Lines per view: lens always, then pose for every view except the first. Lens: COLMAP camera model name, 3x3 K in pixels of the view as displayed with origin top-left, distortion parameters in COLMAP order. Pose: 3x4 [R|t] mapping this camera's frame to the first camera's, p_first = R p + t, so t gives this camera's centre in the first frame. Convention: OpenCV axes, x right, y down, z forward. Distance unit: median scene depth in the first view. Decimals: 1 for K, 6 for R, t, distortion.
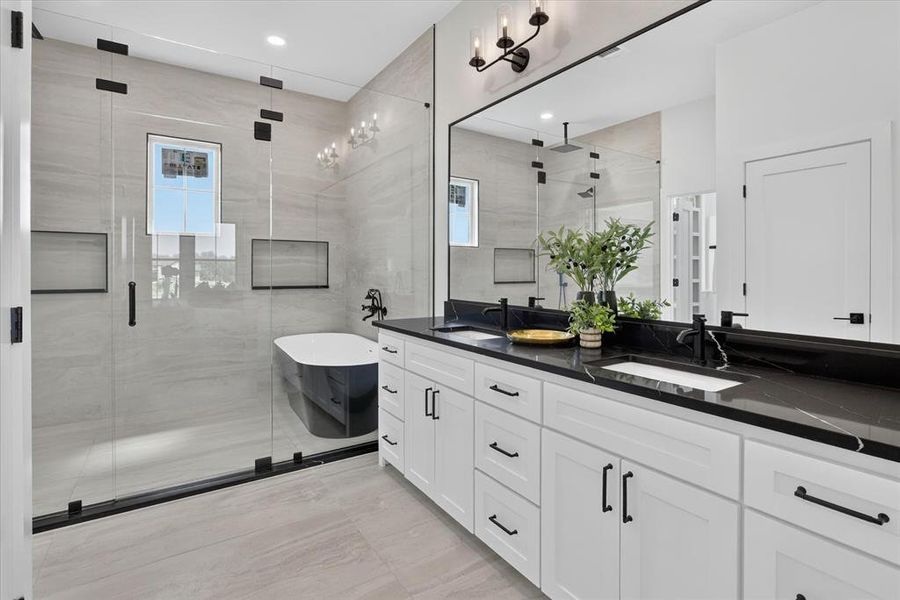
lens RADIAL K [[441.4, 0, 453.8], [0, 441.4, 272.1], [0, 0, 1]] dist [-0.015258, 0.000787]
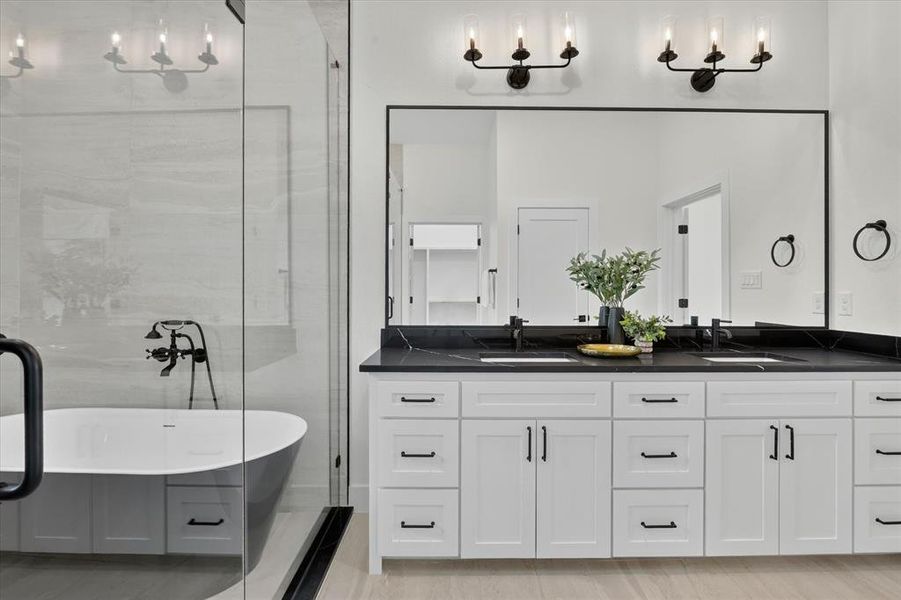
lens RADIAL K [[440.3, 0, 453.7], [0, 440.3, 287.5], [0, 0, 1]] dist [-0.014249, -0.000037]
pose [[0.549128, 0.002822, 0.835734, -0.483454], [0.000738, 0.999992, -0.003861, -0.003556], [-0.835738, 0.002737, 0.549122, 0.373073]]
